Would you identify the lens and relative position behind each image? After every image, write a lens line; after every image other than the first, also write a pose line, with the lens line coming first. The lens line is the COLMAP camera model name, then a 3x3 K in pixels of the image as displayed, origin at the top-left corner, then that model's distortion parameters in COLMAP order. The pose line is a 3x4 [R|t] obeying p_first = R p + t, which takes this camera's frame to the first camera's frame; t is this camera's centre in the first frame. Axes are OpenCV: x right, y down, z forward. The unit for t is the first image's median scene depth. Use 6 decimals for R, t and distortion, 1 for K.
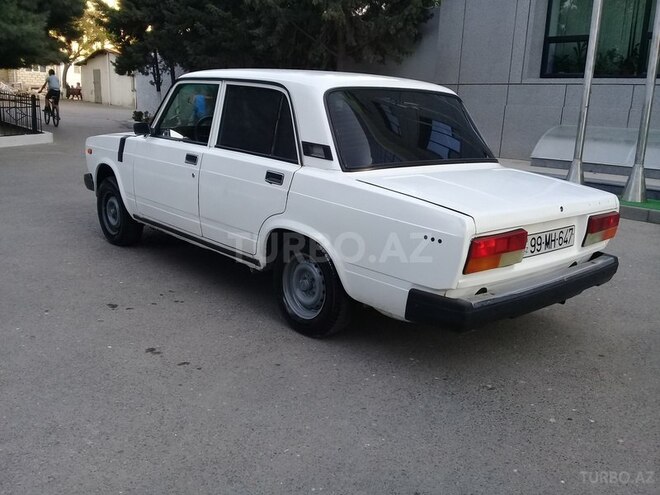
lens RADIAL K [[609.5, 0, 330.0], [0, 609.5, 247.5], [0, 0, 1]] dist [0.078976, -0.143137]
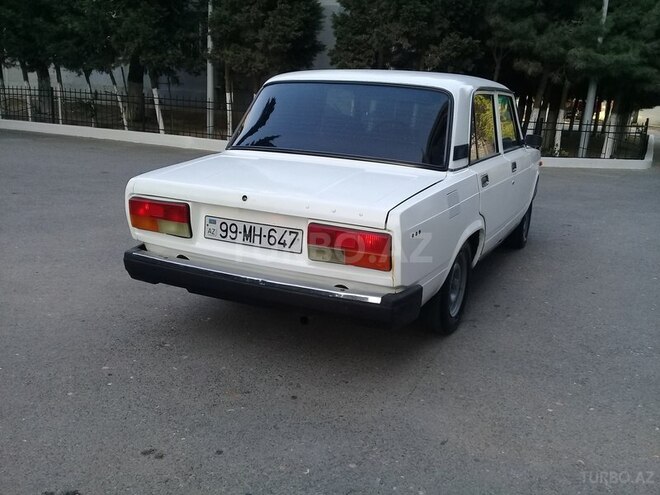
lens RADIAL K [[609.5, 0, 330.0], [0, 609.5, 247.5], [0, 0, 1]] dist [0.078976, -0.143137]
pose [[0.382317, 0.192122, -0.903838, 1.193690], [-0.246742, 0.963855, 0.100509, -0.108252], [0.890478, 0.184588, 0.415903, 0.709333]]
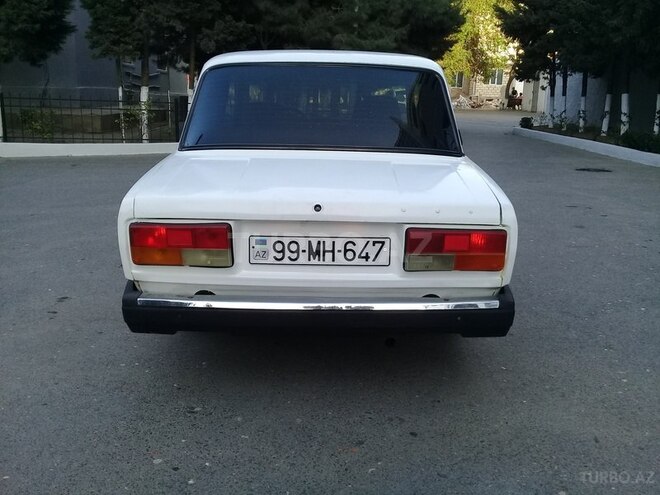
lens RADIAL K [[609.5, 0, 330.0], [0, 609.5, 247.5], [0, 0, 1]] dist [0.078976, -0.143137]
pose [[0.746254, 0.130106, -0.652822, 0.827365], [-0.141479, 0.989307, 0.035440, -0.041346], [0.650452, 0.065913, 0.756682, 0.432998]]
